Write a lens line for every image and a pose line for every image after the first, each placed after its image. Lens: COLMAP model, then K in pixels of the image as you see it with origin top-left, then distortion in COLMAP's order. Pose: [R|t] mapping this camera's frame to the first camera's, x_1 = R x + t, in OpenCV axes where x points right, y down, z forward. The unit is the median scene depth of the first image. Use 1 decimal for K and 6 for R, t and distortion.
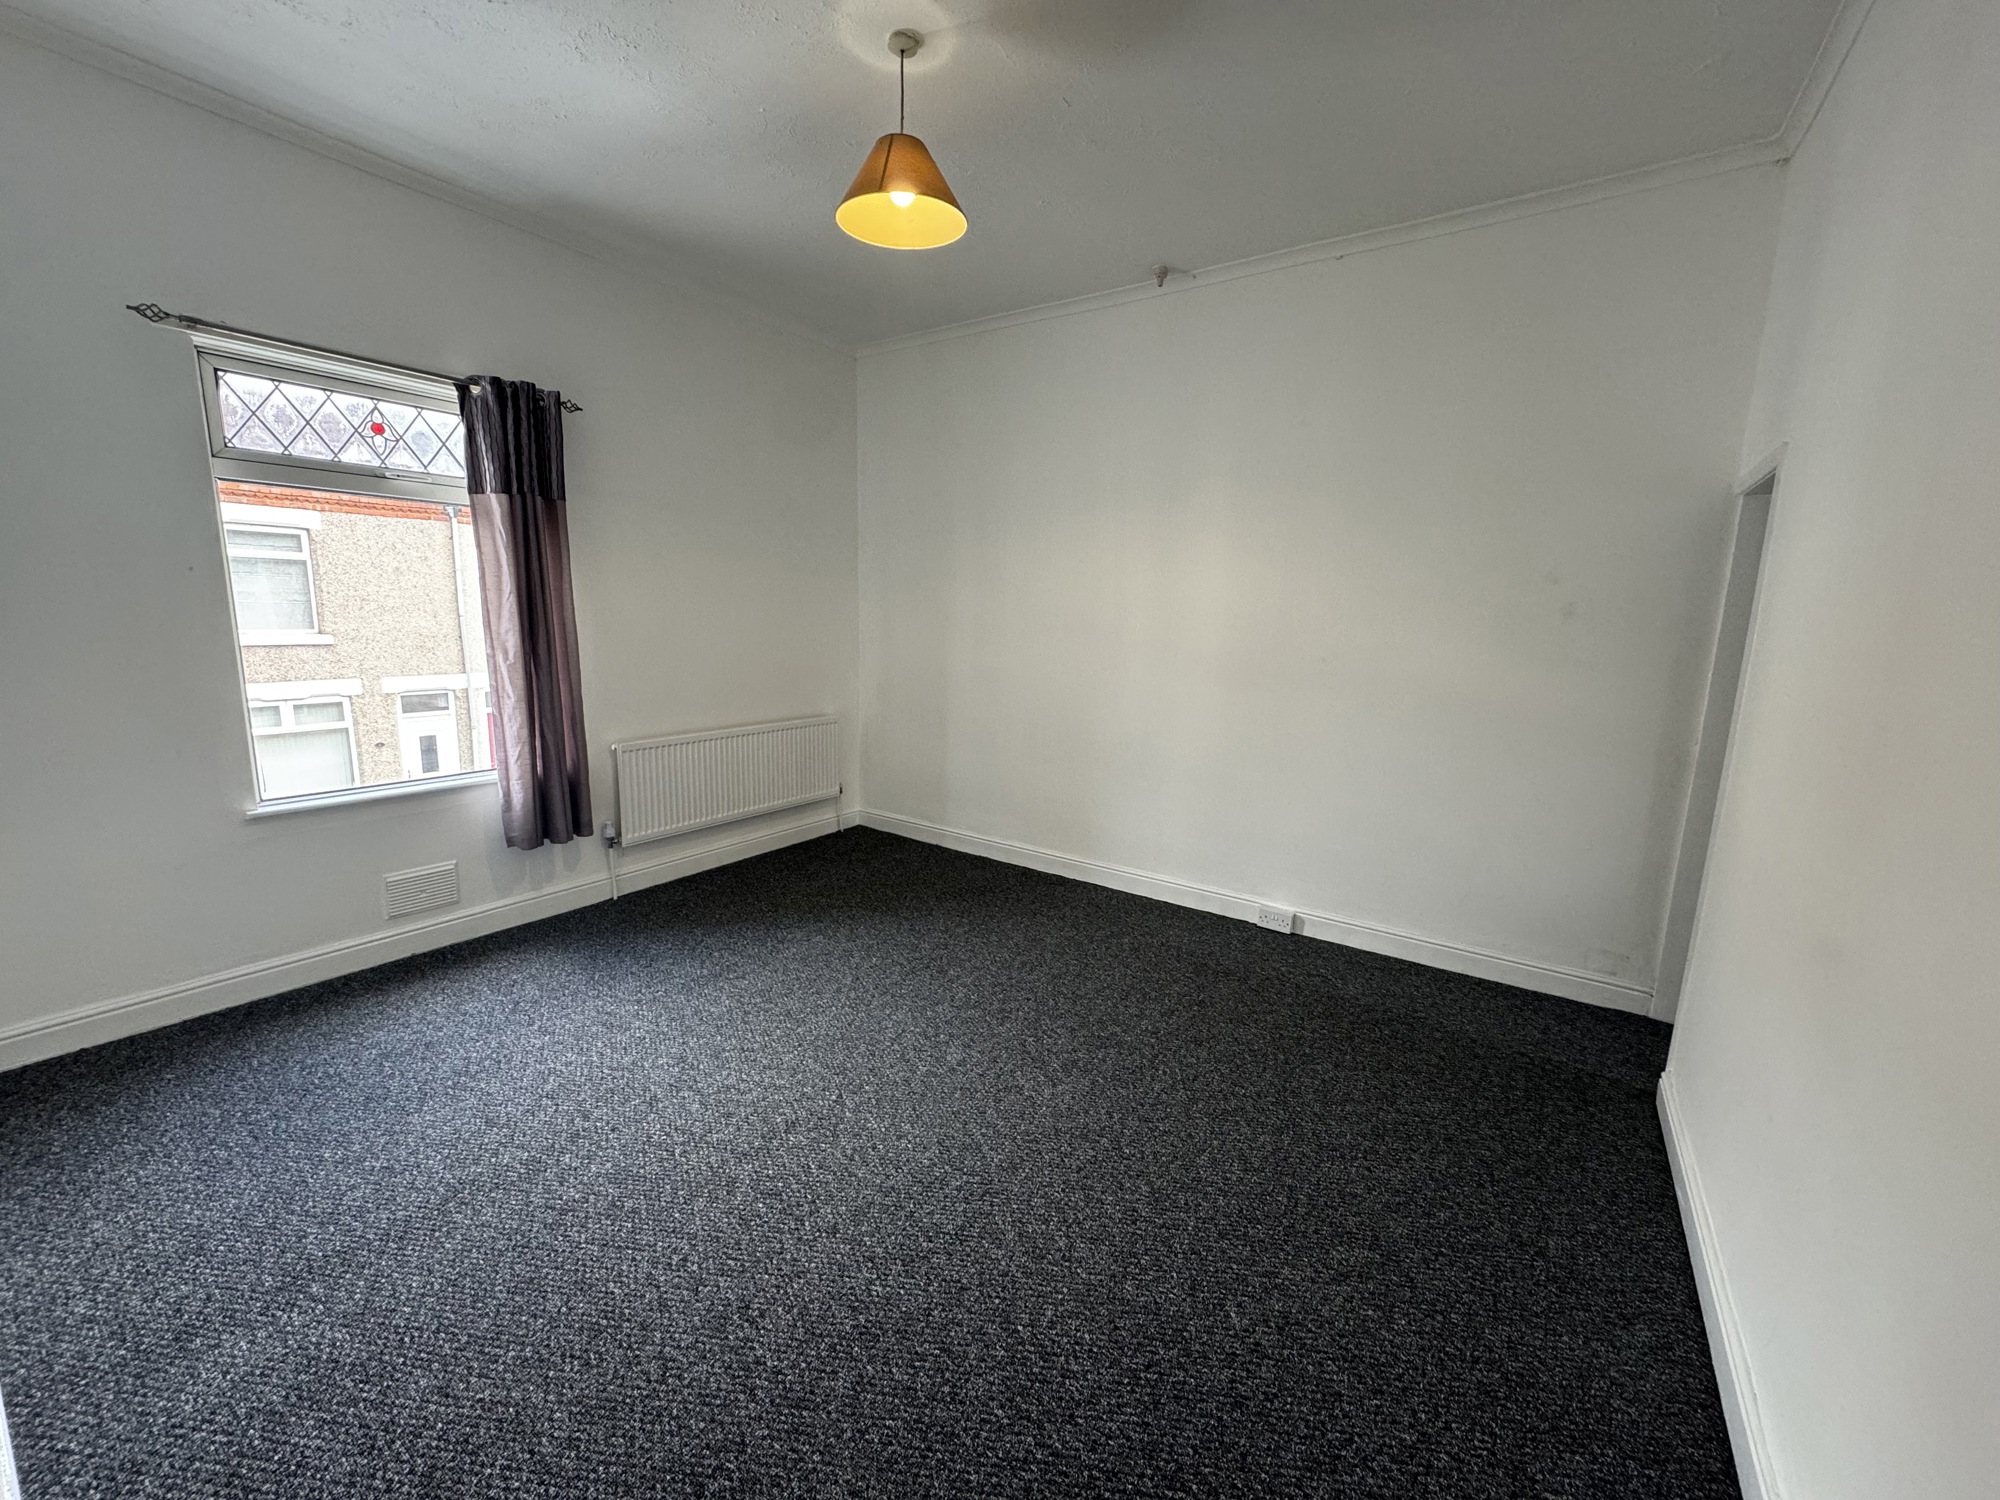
lens RADIAL K [[800.6, 0, 998.6], [0, 800.6, 754.2], [0, 0, 1]] dist [-0.001190, -0.000175]
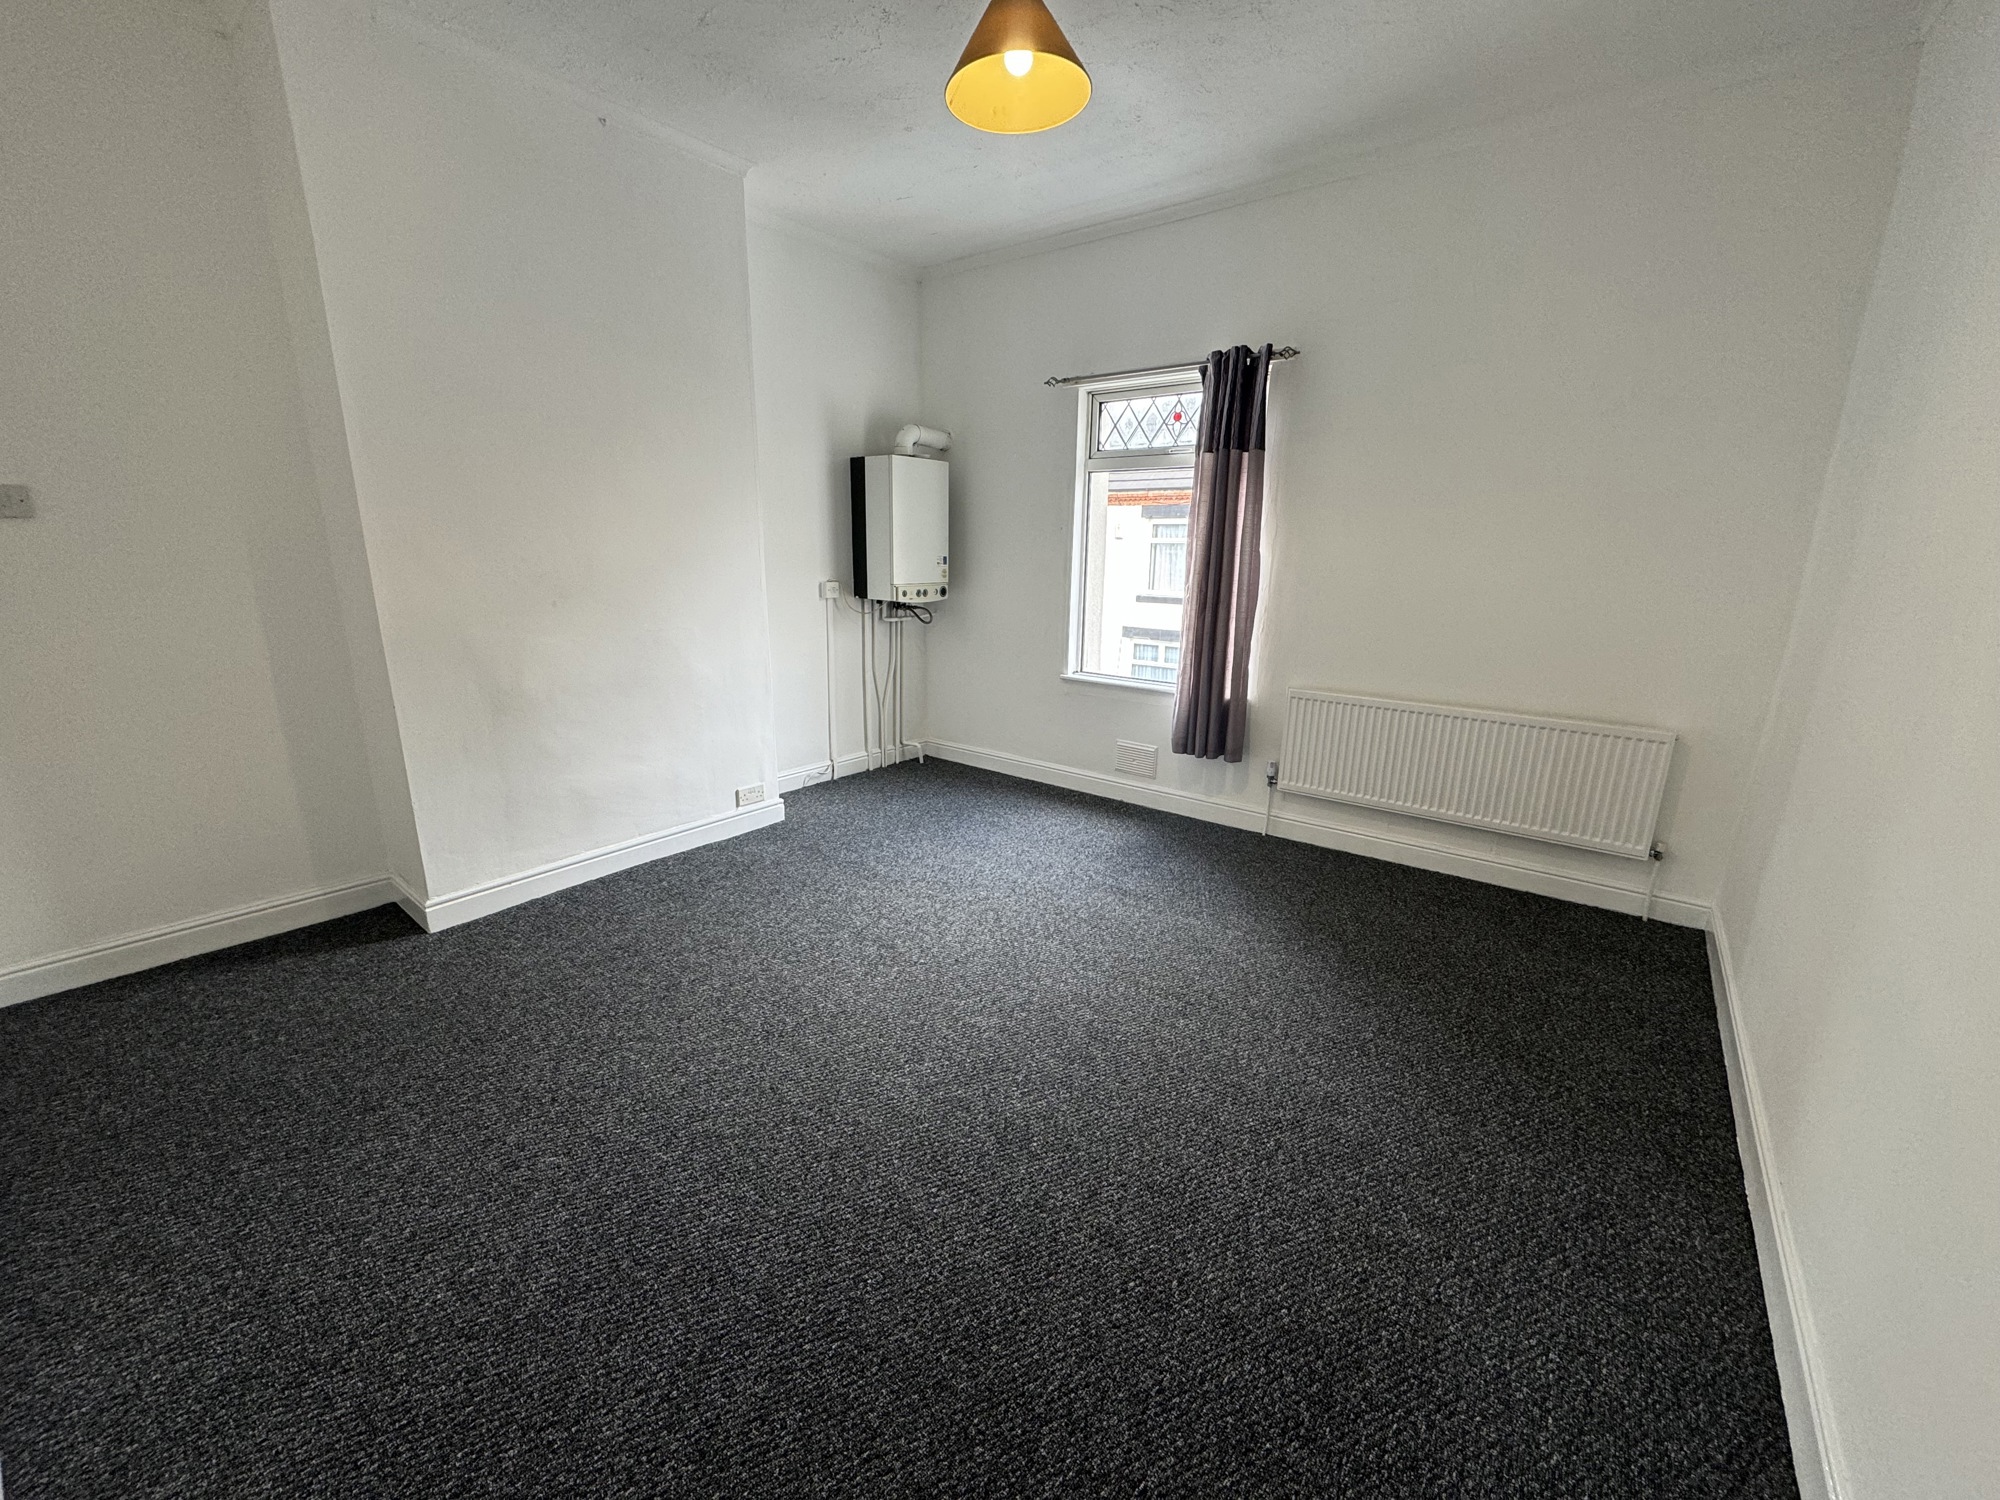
lens RADIAL K [[800.6, 0, 998.1], [0, 800.6, 749.9], [0, 0, 1]] dist [-0.001190, -0.000175]
pose [[-0.055980, 0.220767, -0.973719, 0.671043], [-0.194267, 0.954201, 0.227511, -0.119767], [0.979350, 0.201898, -0.010529, 0.828655]]
